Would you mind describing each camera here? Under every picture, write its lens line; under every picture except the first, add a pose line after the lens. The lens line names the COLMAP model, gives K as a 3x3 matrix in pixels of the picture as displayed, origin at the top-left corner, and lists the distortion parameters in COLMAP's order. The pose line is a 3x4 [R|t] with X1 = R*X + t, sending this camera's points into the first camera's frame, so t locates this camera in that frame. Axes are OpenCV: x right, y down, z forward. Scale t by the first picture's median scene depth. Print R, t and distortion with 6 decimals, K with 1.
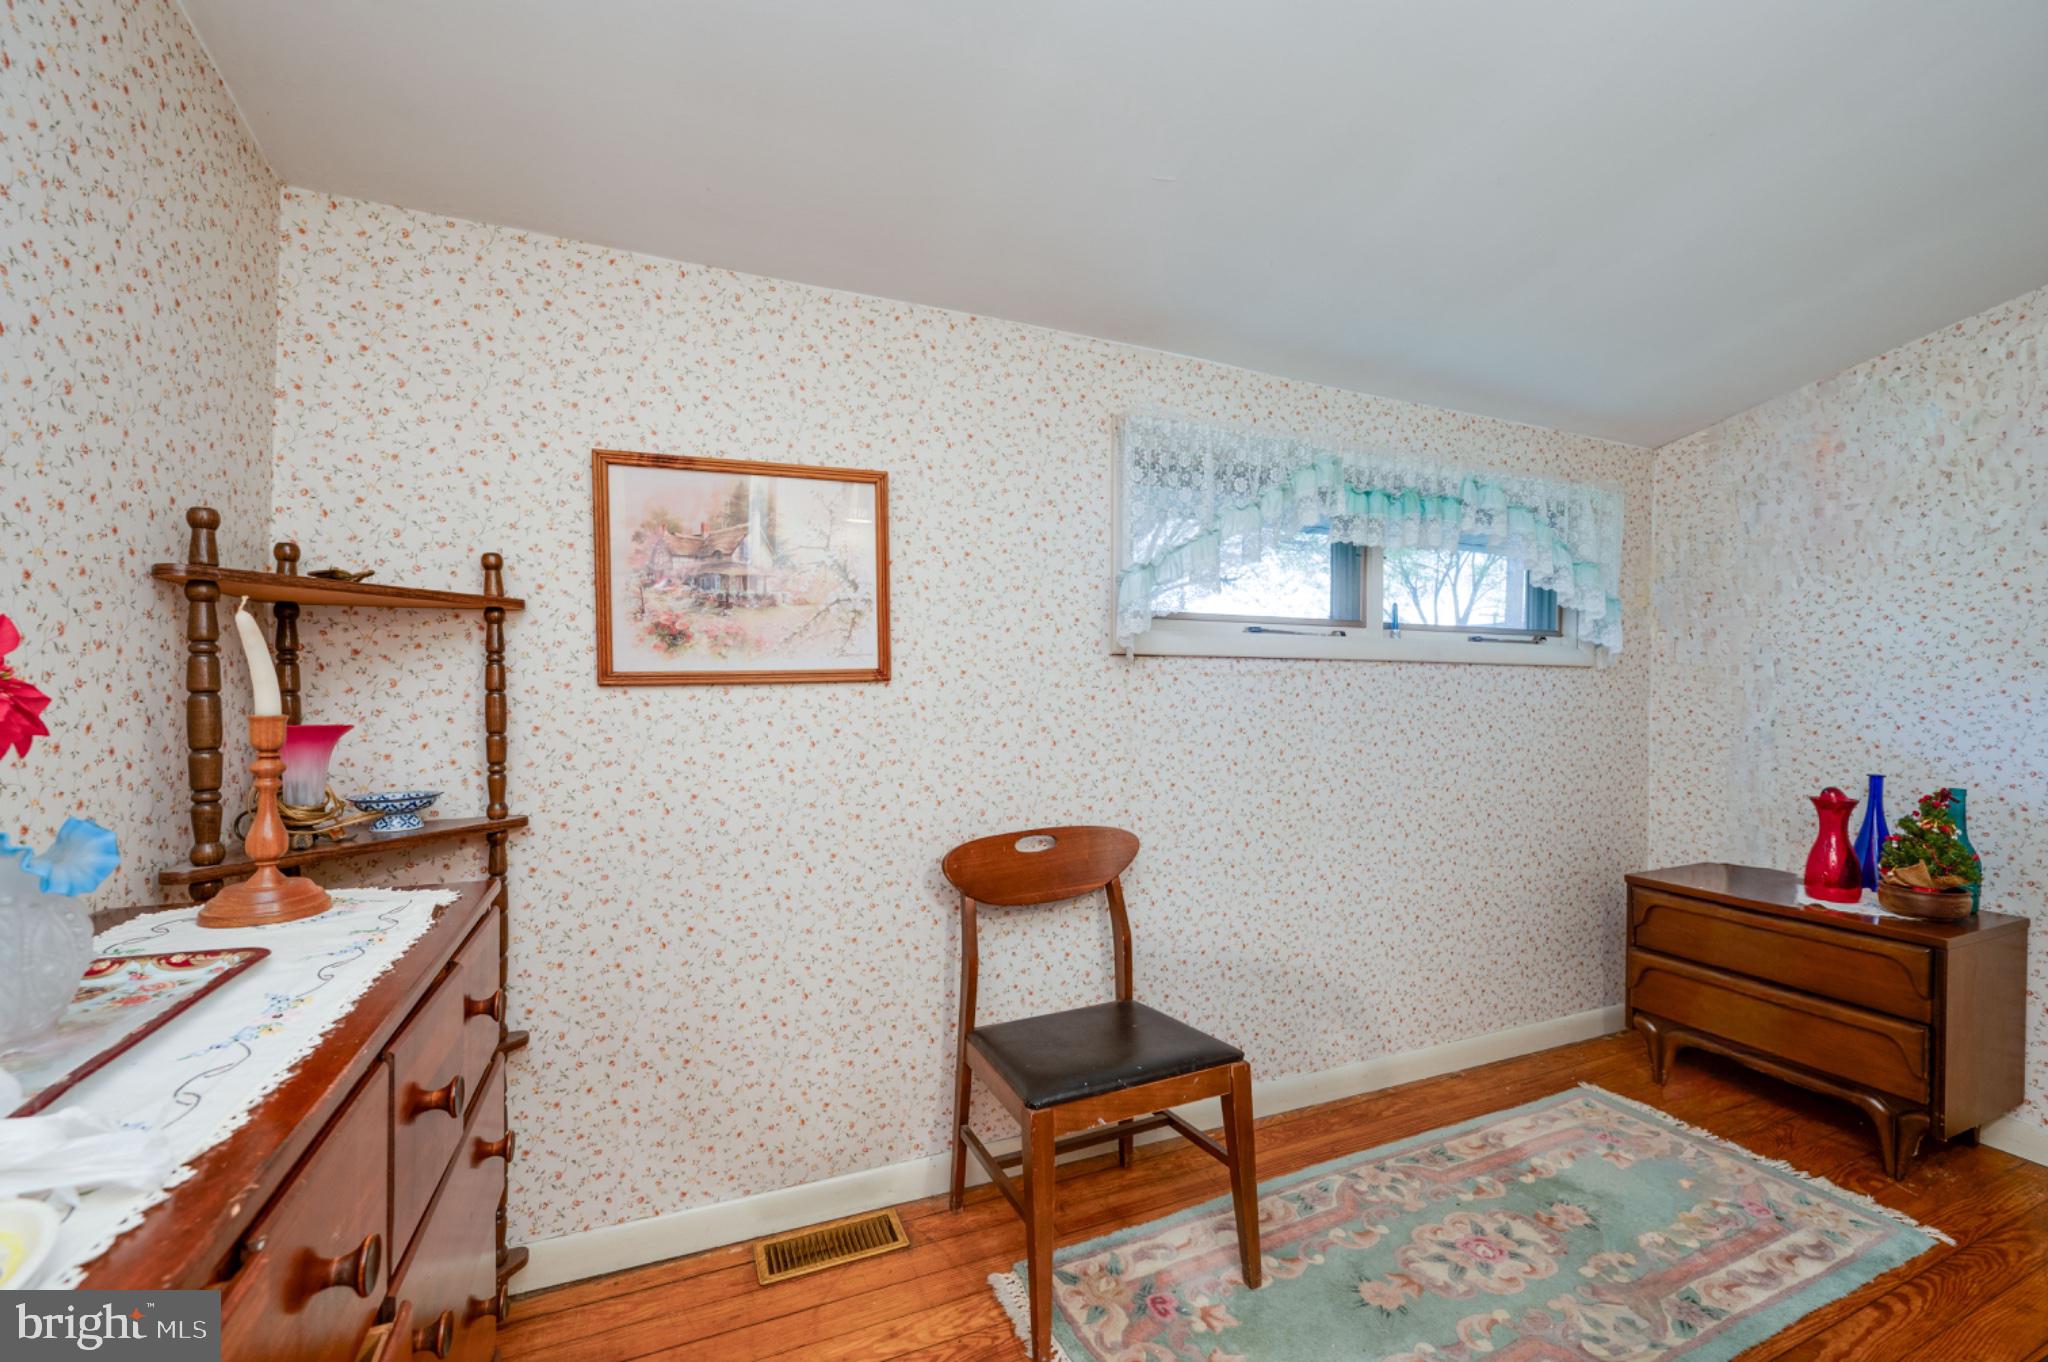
lens RADIAL K [[837.9, 0, 1033.7], [0, 837.9, 687.5], [0, 0, 1]] dist [-0.000144, 0.000144]
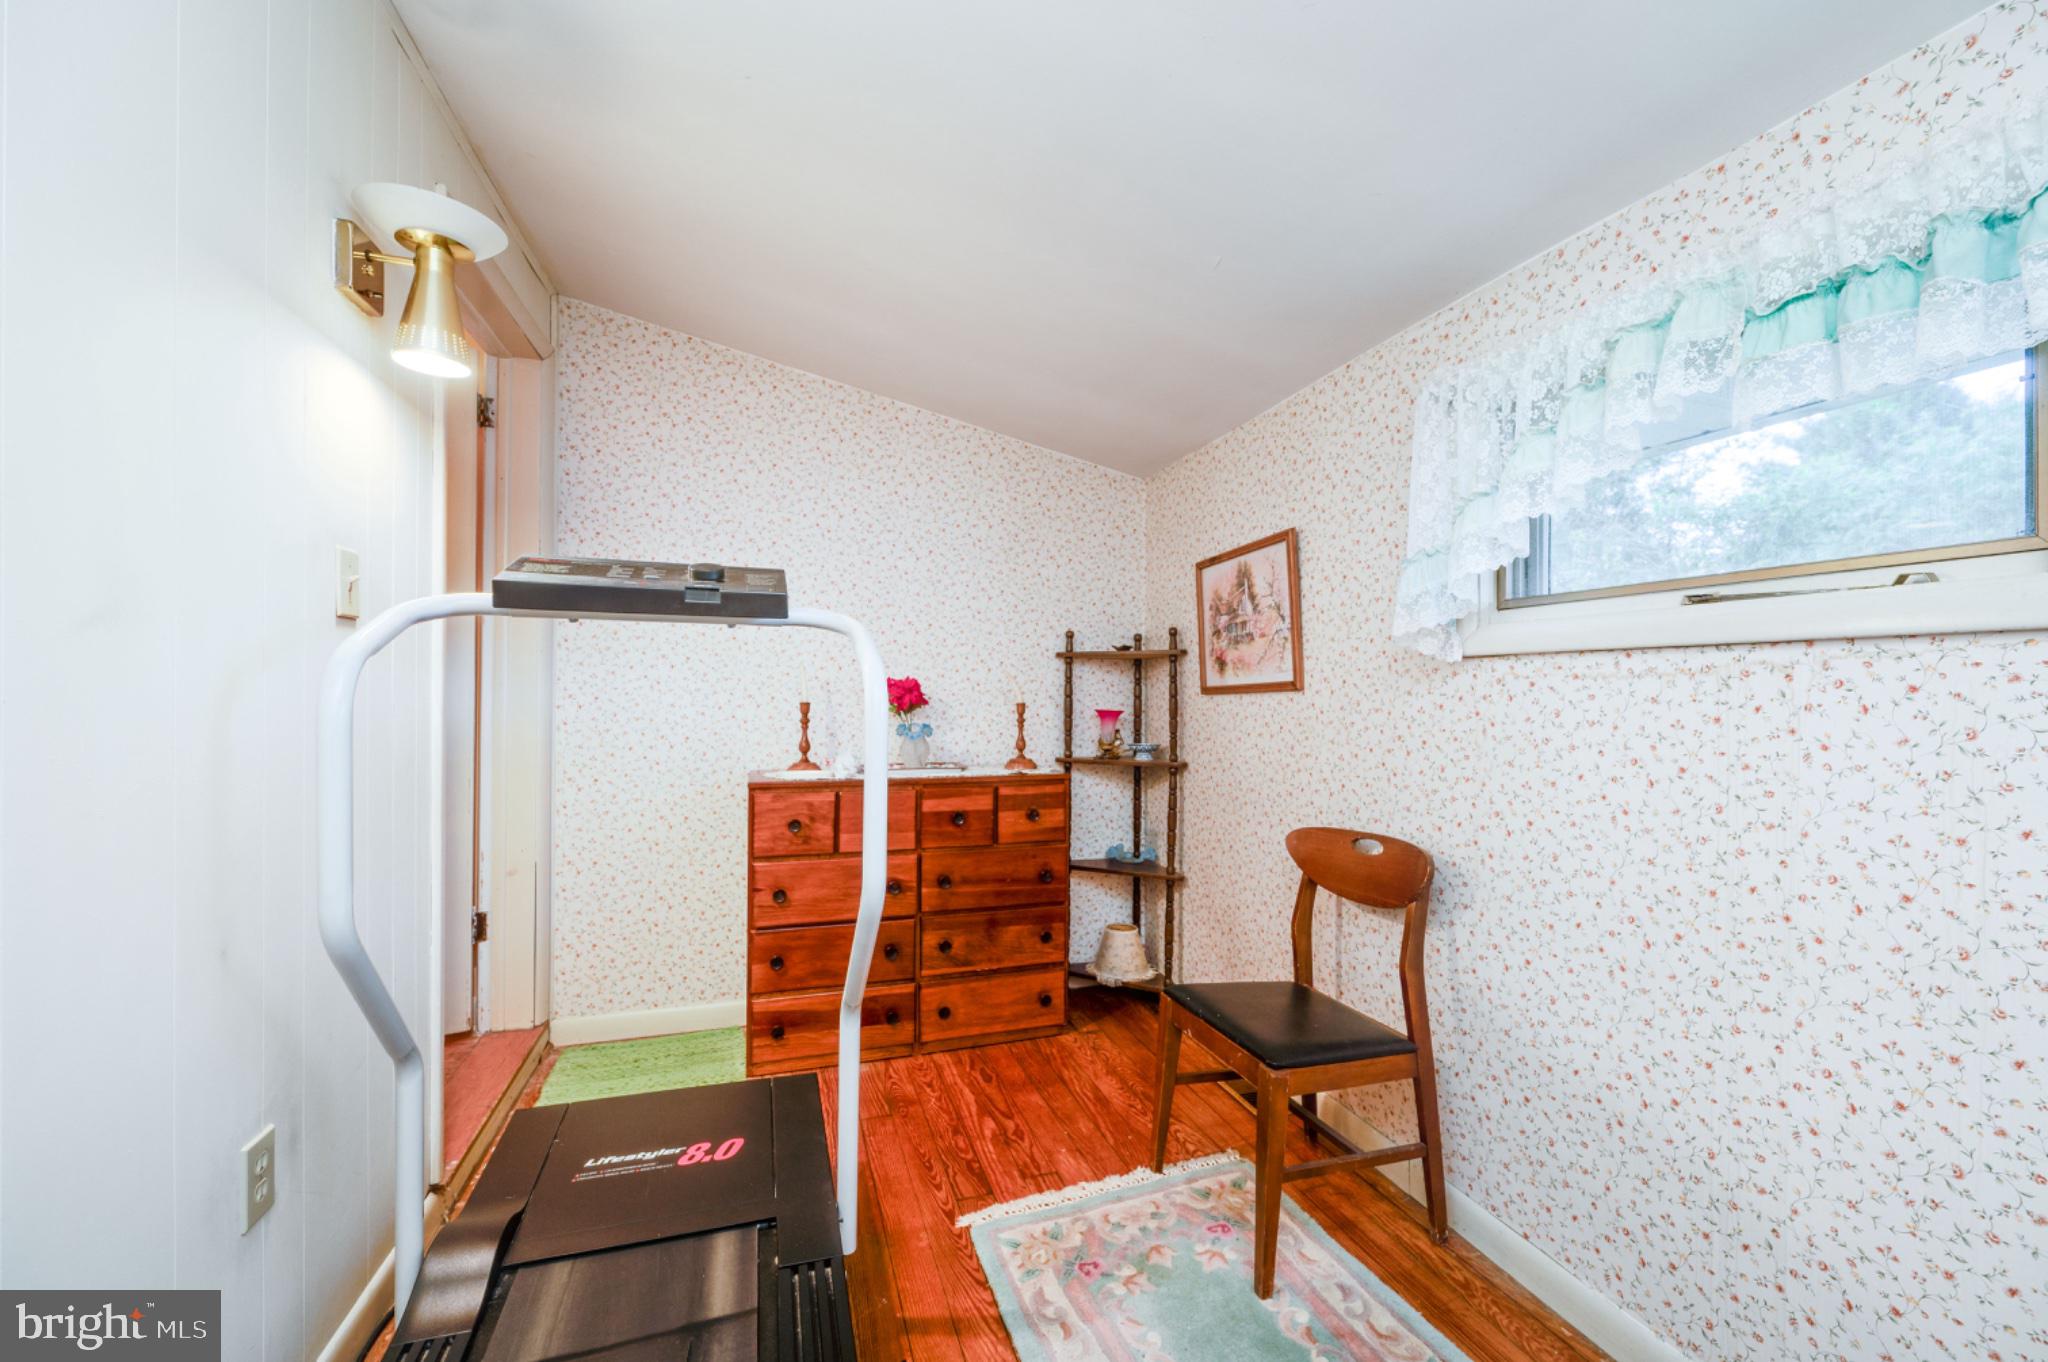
lens RADIAL K [[837.9, 0, 1023.8], [0, 837.9, 702.9], [0, 0, 1]] dist [-0.000144, 0.000144]
pose [[-0.114854, 0.003208, -0.993377, 0.960643], [-0.016025, 0.999859, 0.005082, 0.009986], [0.993253, 0.016502, -0.114786, 0.618893]]
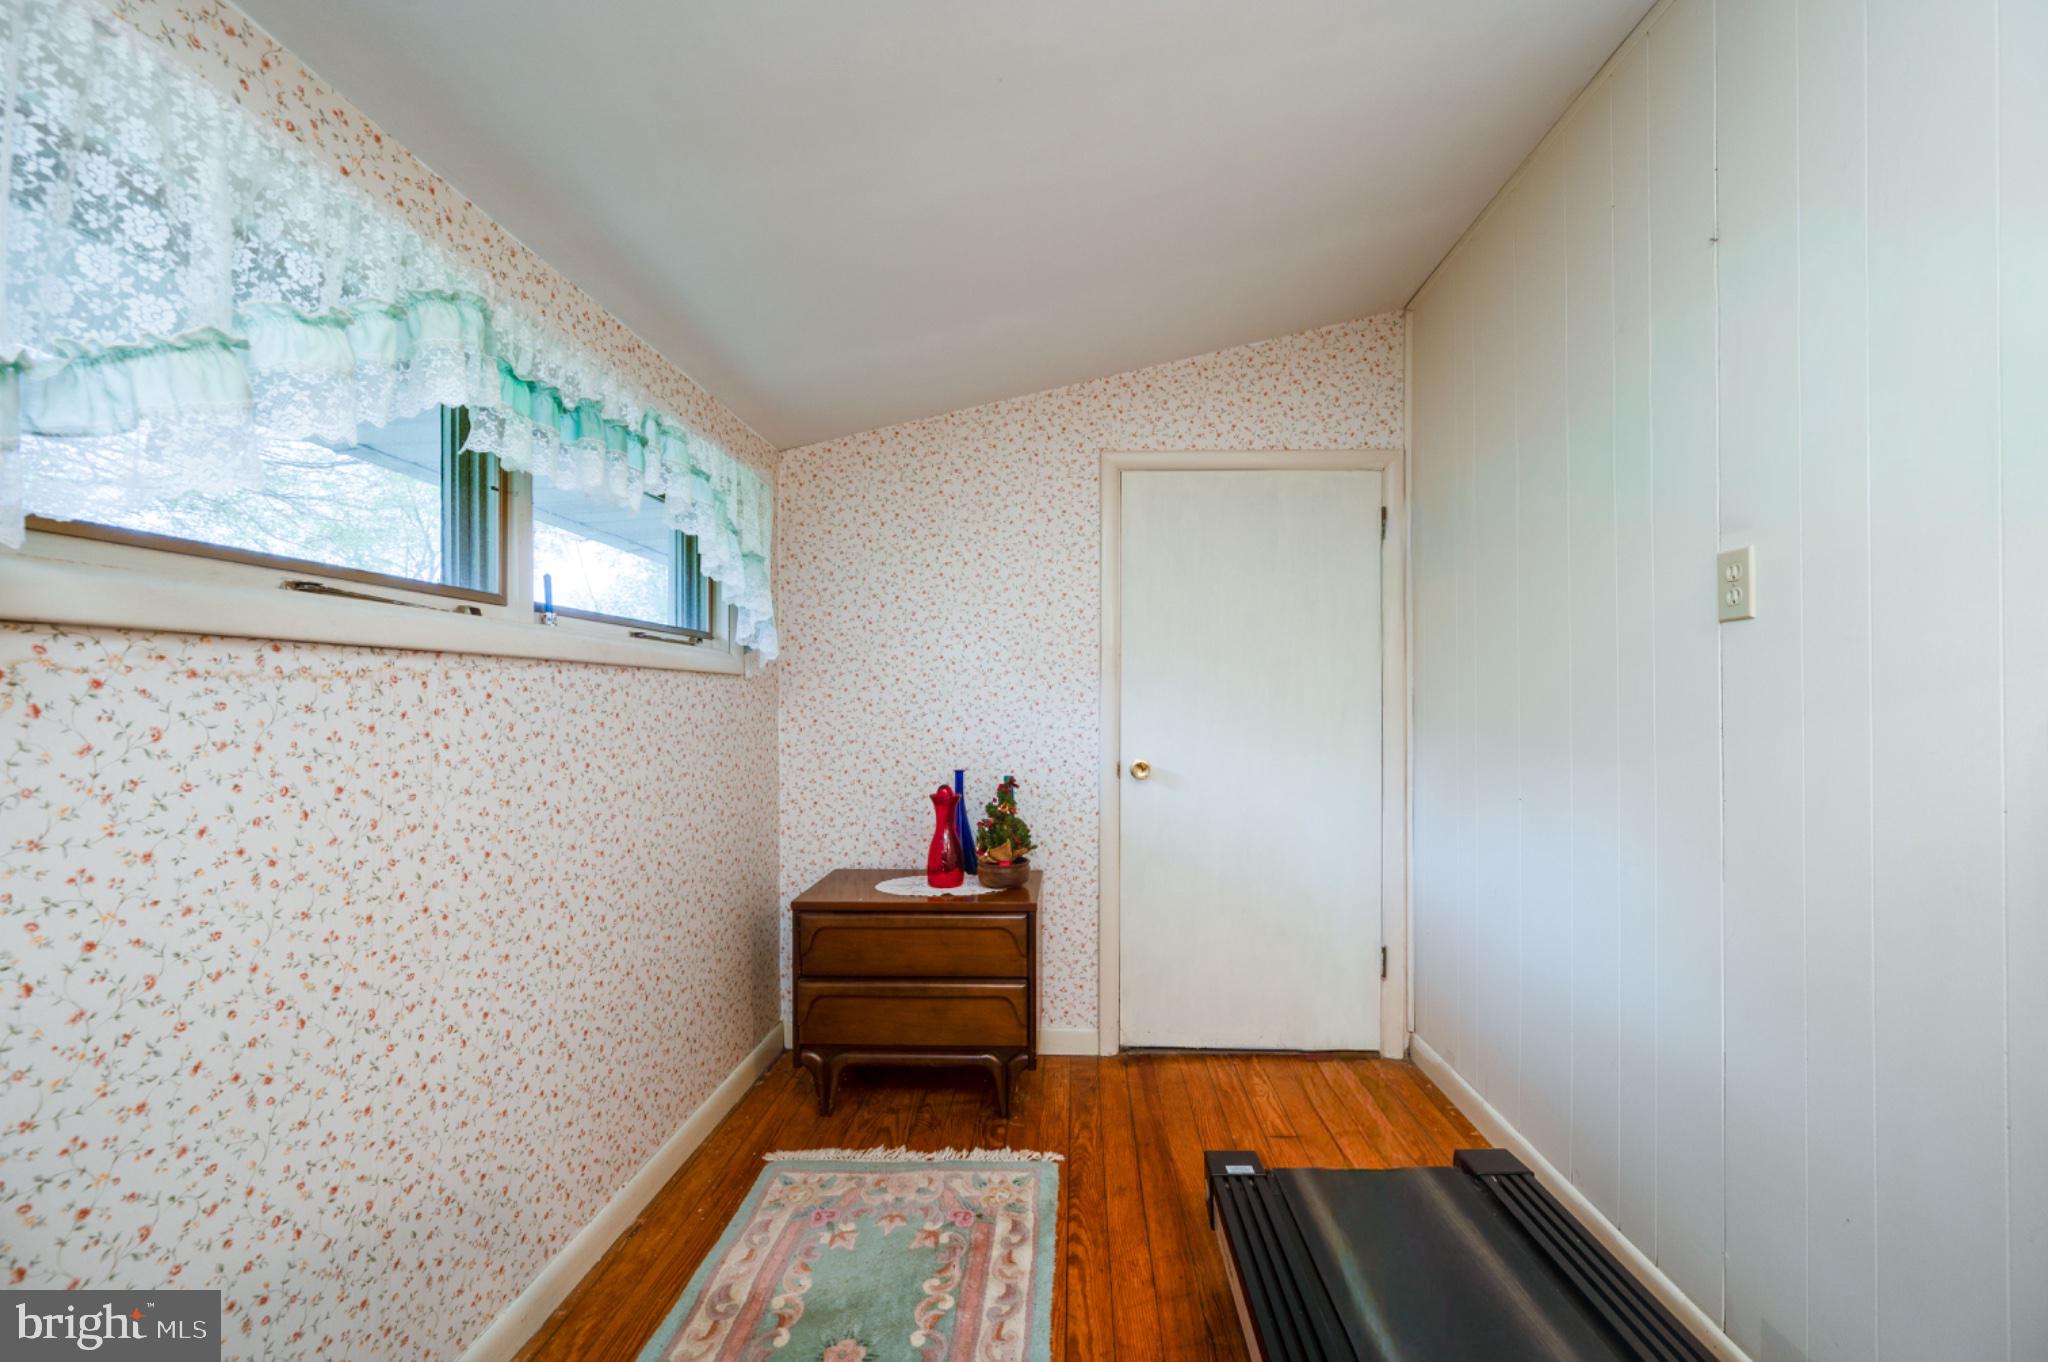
lens RADIAL K [[837.9, 0, 1029.4], [0, 837.9, 695.1], [0, 0, 1]] dist [-0.000144, 0.000144]
pose [[0.453618, -0.006290, 0.891174, 0.011965], [0.013739, 0.999906, 0.000065, 0.001110], [-0.891090, 0.012214, 0.453661, 0.404806]]
